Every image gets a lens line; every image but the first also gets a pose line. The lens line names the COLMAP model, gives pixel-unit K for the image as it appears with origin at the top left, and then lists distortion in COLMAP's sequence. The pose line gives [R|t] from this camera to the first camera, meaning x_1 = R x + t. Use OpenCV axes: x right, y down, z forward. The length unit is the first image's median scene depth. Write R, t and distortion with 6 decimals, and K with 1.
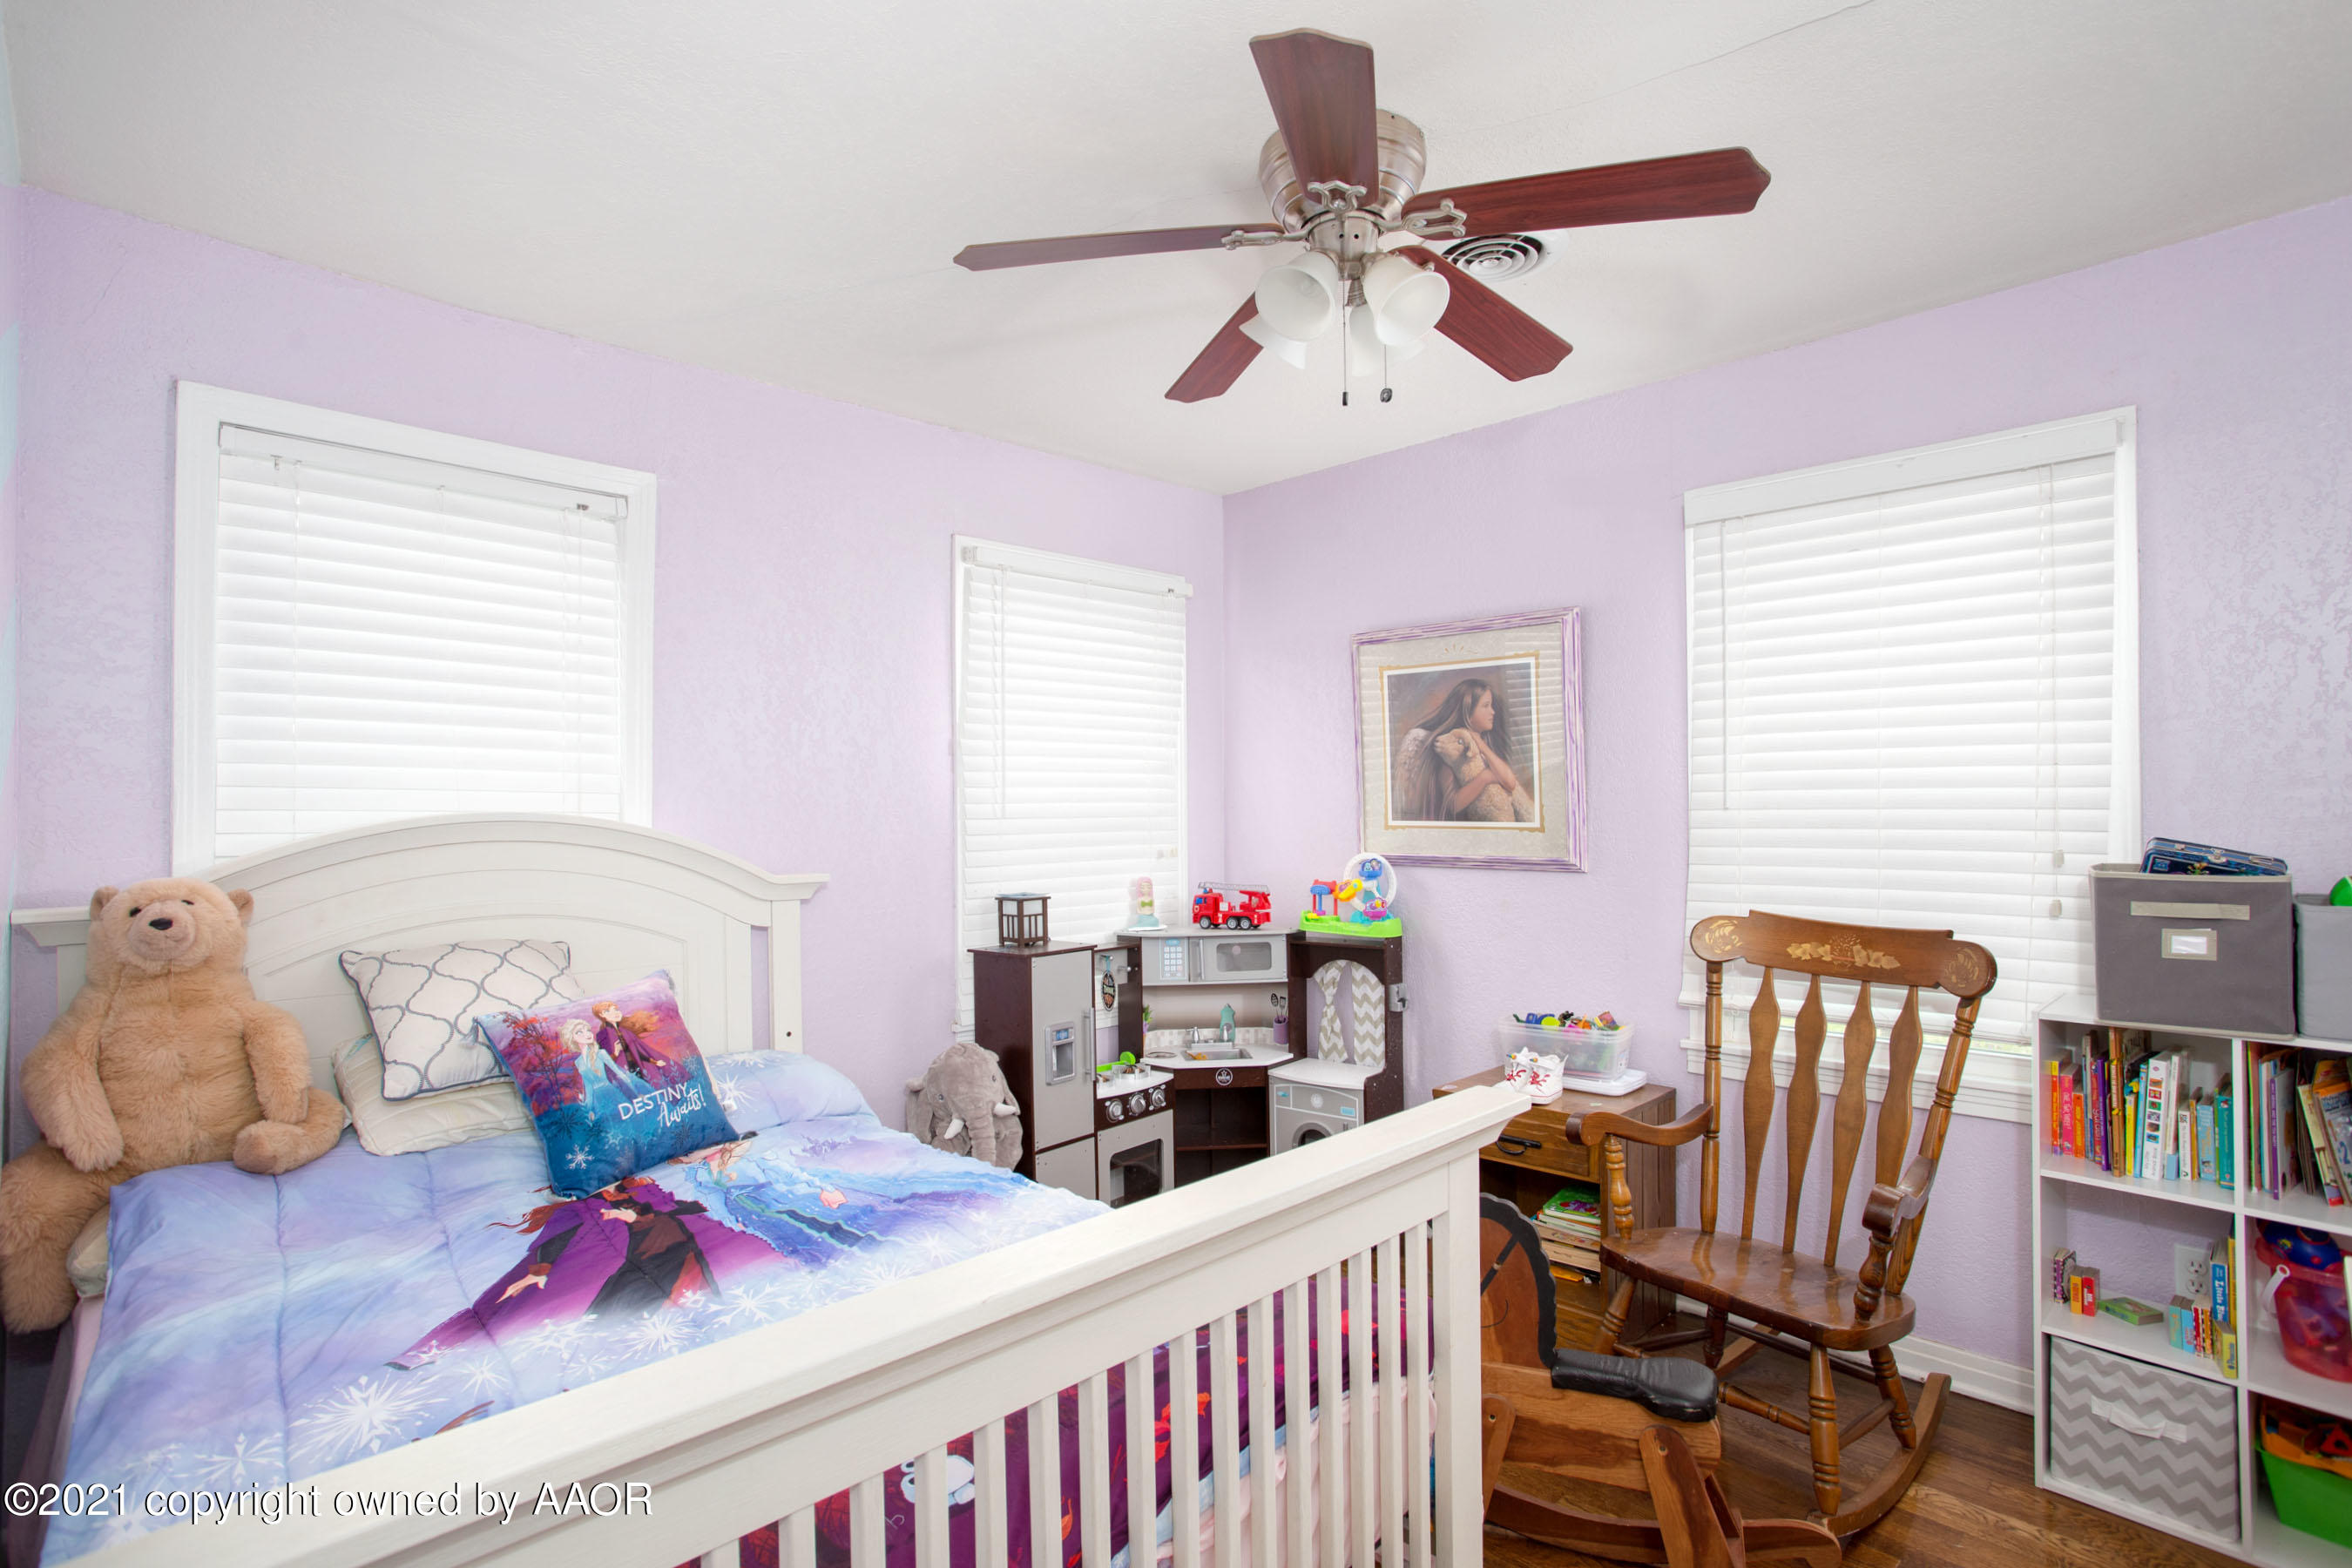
lens RADIAL K [[1164.2, 0, 1176.0], [0, 1164.2, 784.0], [0, 0, 1]] dist [-0.001163, 0.000894]
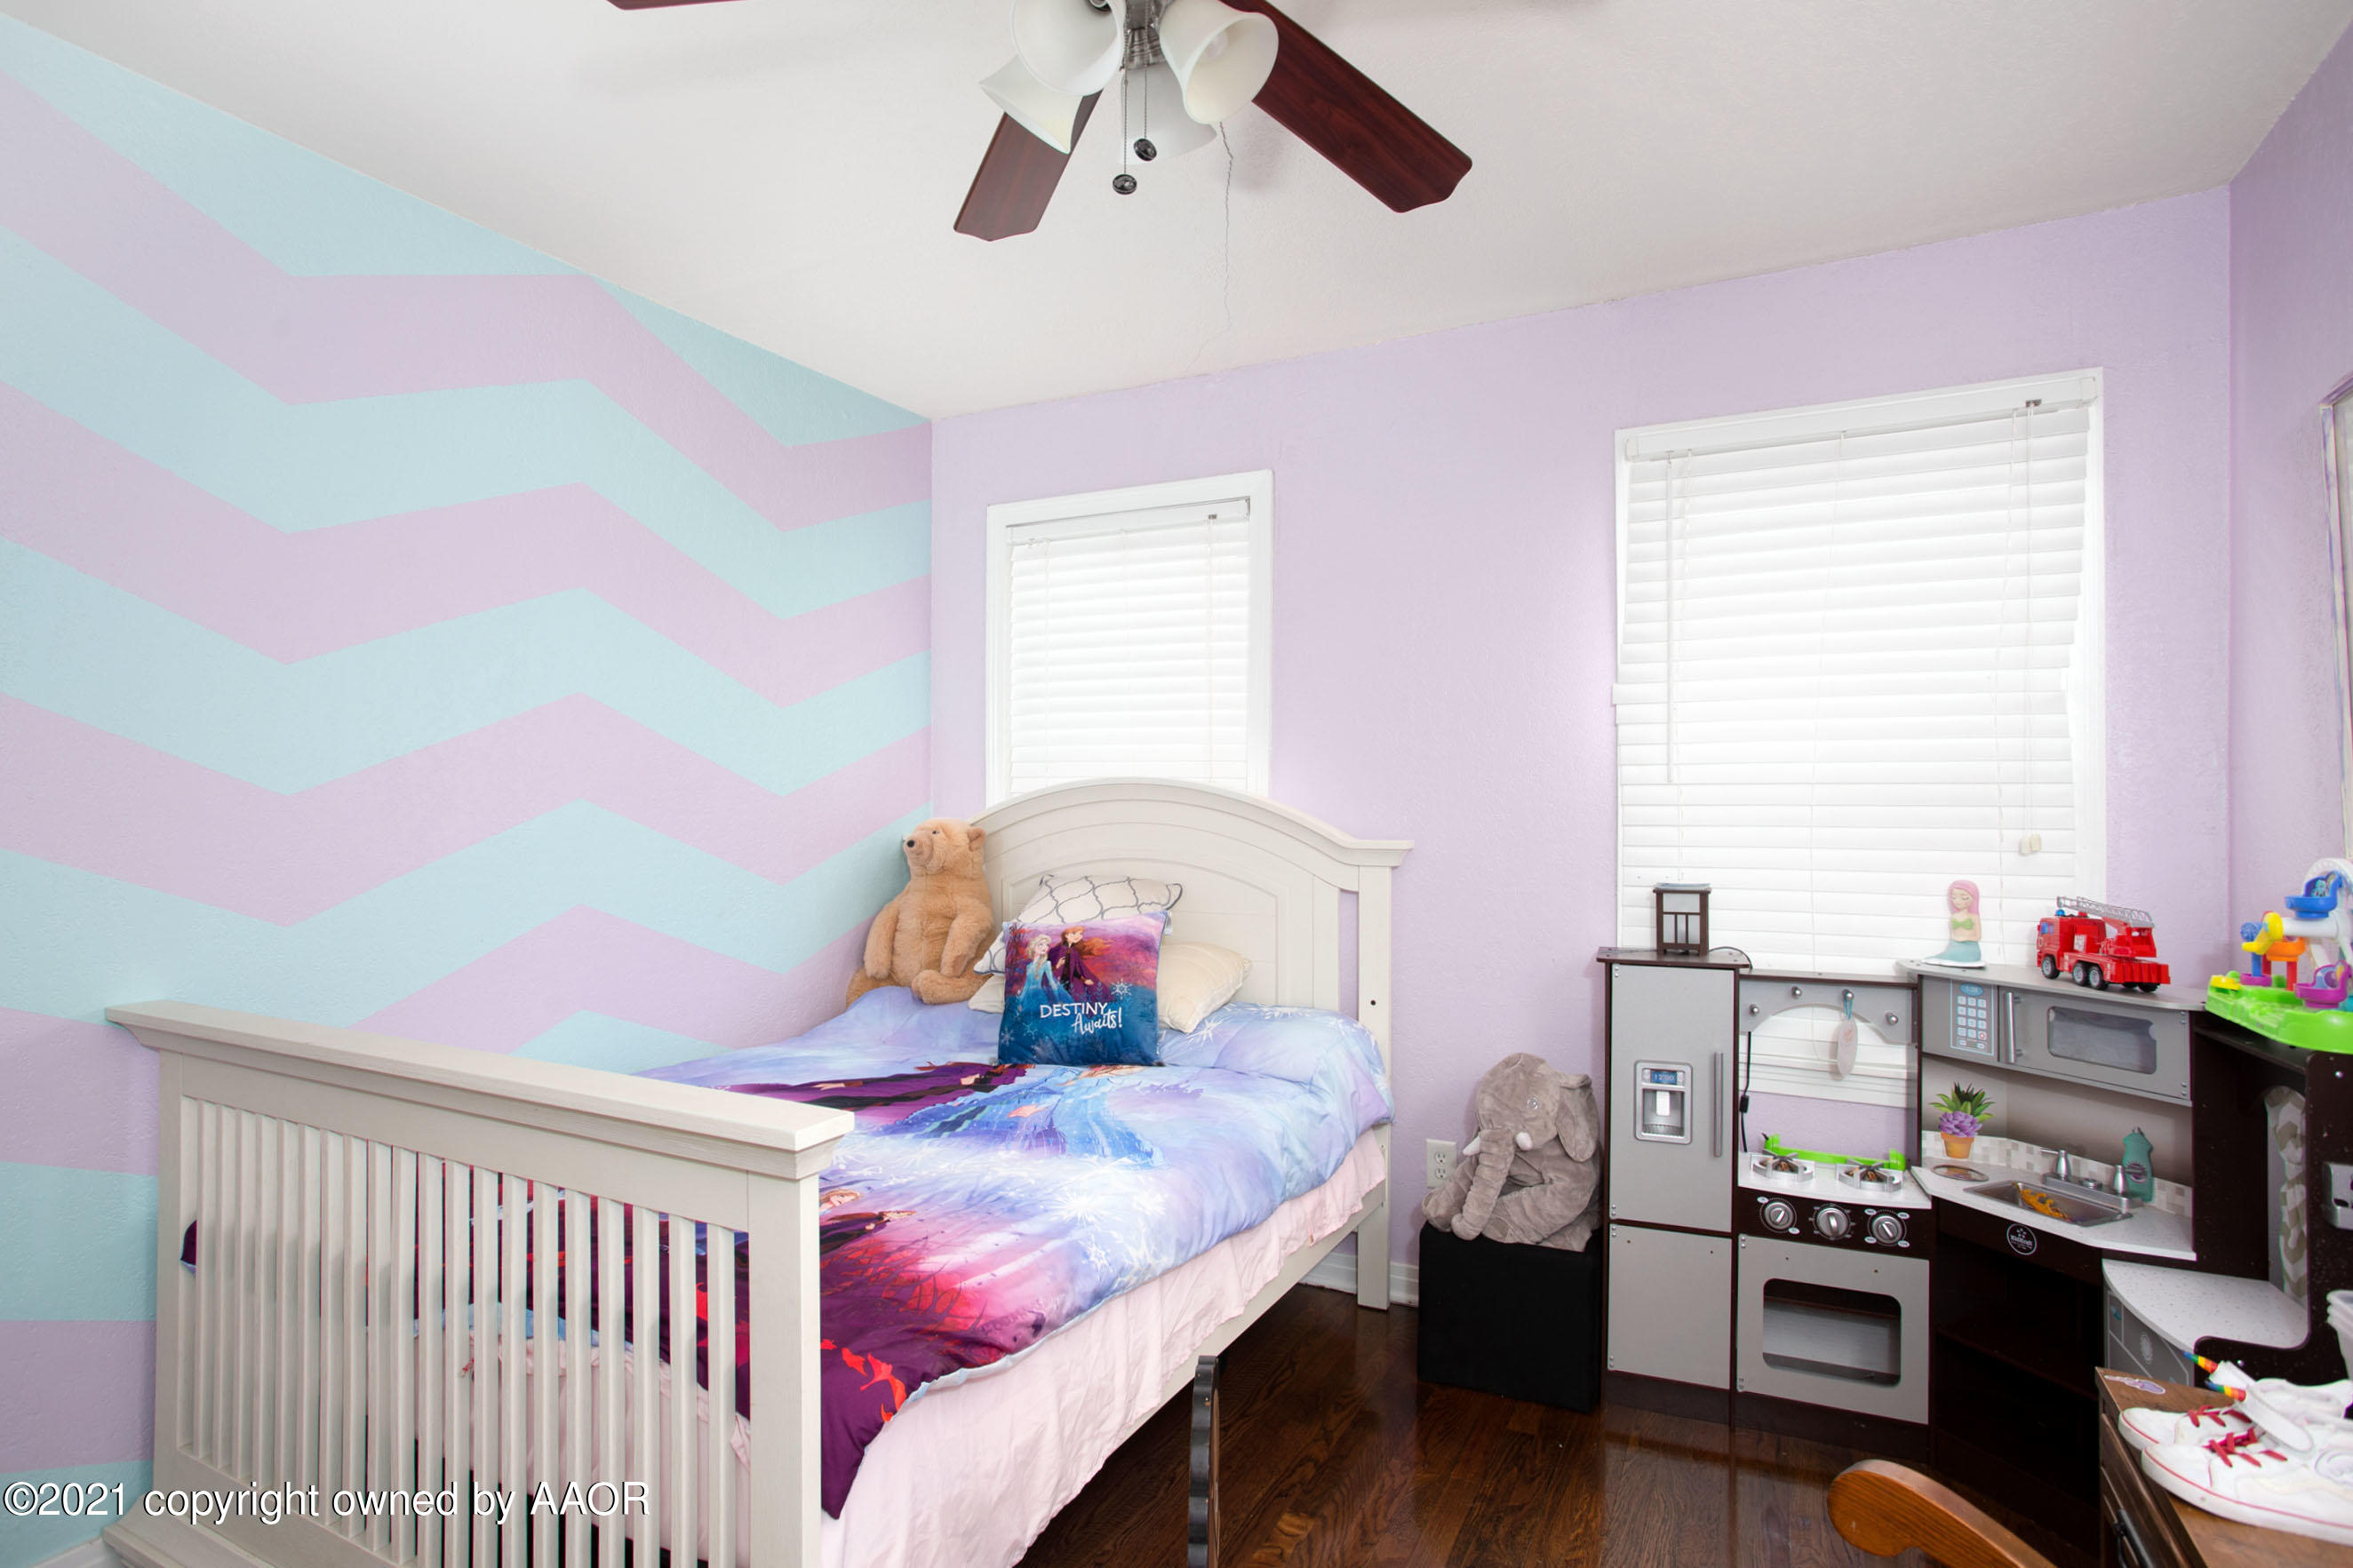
lens RADIAL K [[1234.5, 0, 1176.5], [0, 1234.5, 784.0], [0, 0, 1]] dist [0.000629, 0.064003]
pose [[0.326711, -0.002117, -0.945122, 0.525905], [0.017805, 0.999834, 0.003915, 0.020558], [0.944957, -0.018107, 0.326694, 0.443282]]
